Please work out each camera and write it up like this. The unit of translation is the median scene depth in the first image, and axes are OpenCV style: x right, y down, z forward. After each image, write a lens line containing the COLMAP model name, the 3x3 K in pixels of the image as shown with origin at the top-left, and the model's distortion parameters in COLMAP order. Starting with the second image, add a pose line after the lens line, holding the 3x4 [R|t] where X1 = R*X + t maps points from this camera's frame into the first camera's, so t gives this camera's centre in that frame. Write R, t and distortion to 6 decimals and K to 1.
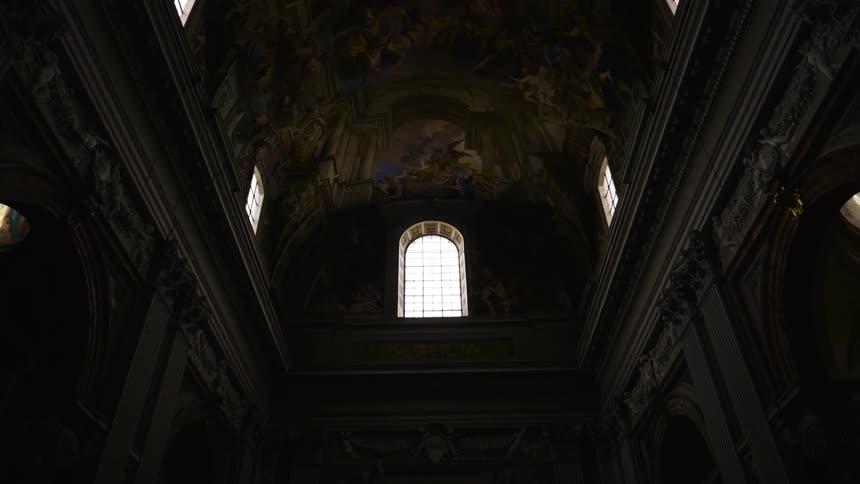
lens RADIAL K [[666.1, 0, 412.1], [0, 666.1, 242.3], [0, 0, 1]] dist [-0.001306, 0.003864]
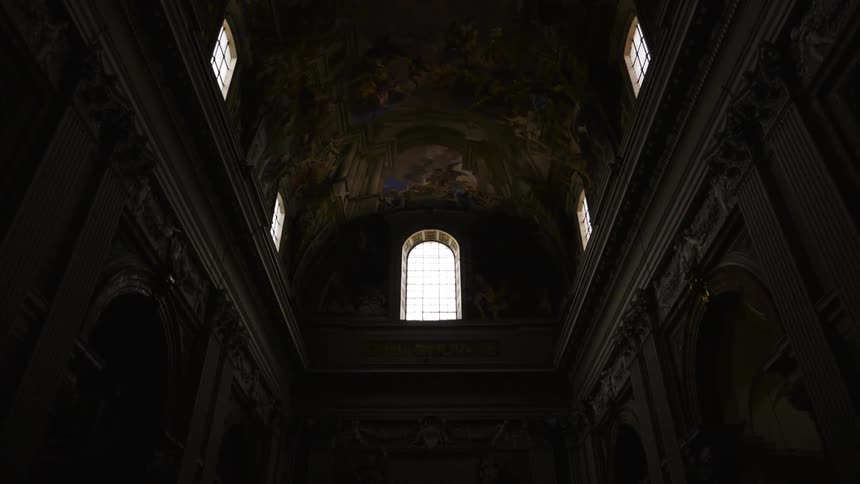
lens RADIAL K [[666.1, 0, 412.1], [0, 666.1, 242.3], [0, 0, 1]] dist [-0.001306, 0.003864]
pose [[0.999897, 0.014382, 0.000178, -0.003895], [-0.014354, 0.996979, 0.076338, -0.125454], [0.000920, -0.076333, 0.997082, -0.156608]]
